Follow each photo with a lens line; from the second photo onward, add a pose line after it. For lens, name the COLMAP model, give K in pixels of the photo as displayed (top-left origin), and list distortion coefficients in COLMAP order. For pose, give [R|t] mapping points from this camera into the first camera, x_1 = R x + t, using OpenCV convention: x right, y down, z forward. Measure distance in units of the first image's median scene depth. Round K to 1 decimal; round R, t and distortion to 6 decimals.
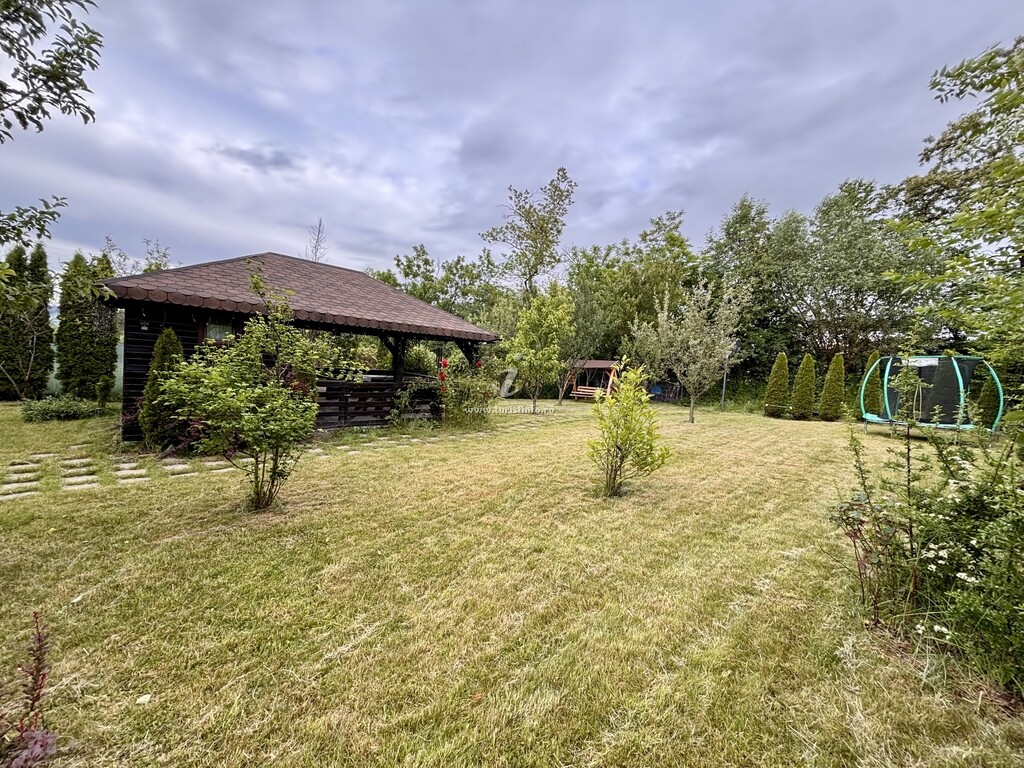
lens RADIAL K [[410.1, 0, 515.7], [0, 410.1, 391.8], [0, 0, 1]] dist [-0.006706, 0.004190]
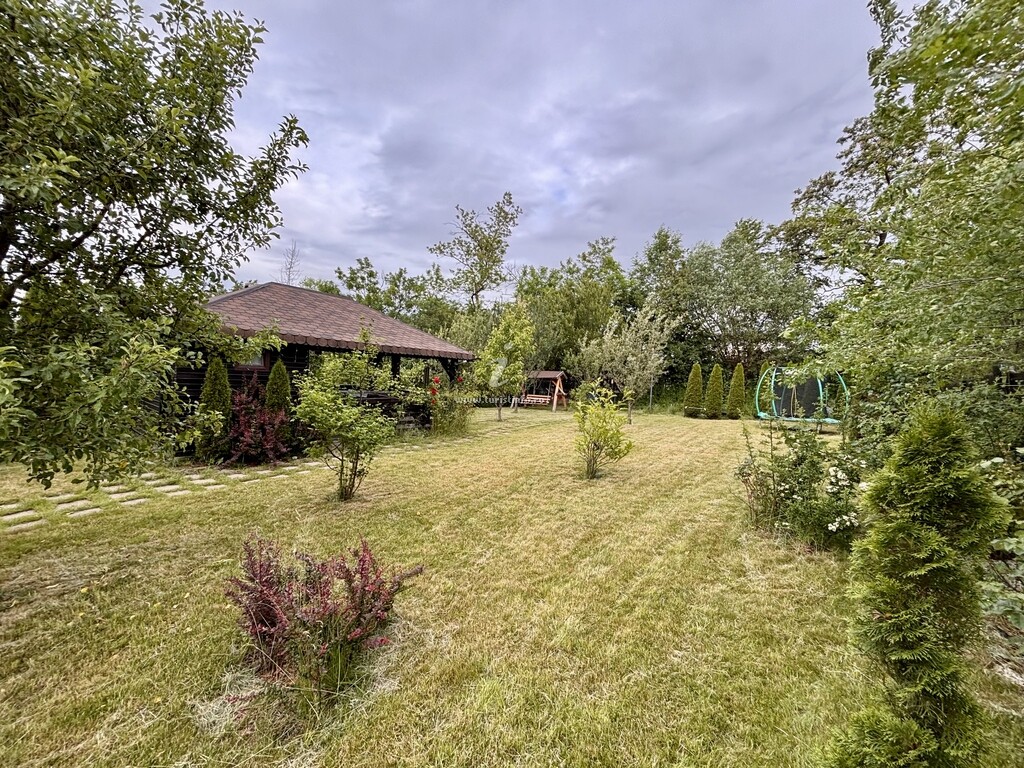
lens RADIAL K [[410.1, 0, 514.9], [0, 410.1, 392.0], [0, 0, 1]] dist [-0.006706, 0.004190]
pose [[0.986637, -0.021546, 0.161504, -0.134564], [0.024165, 0.999606, -0.014265, -0.013181], [-0.161133, 0.017977, 0.986769, -0.182122]]
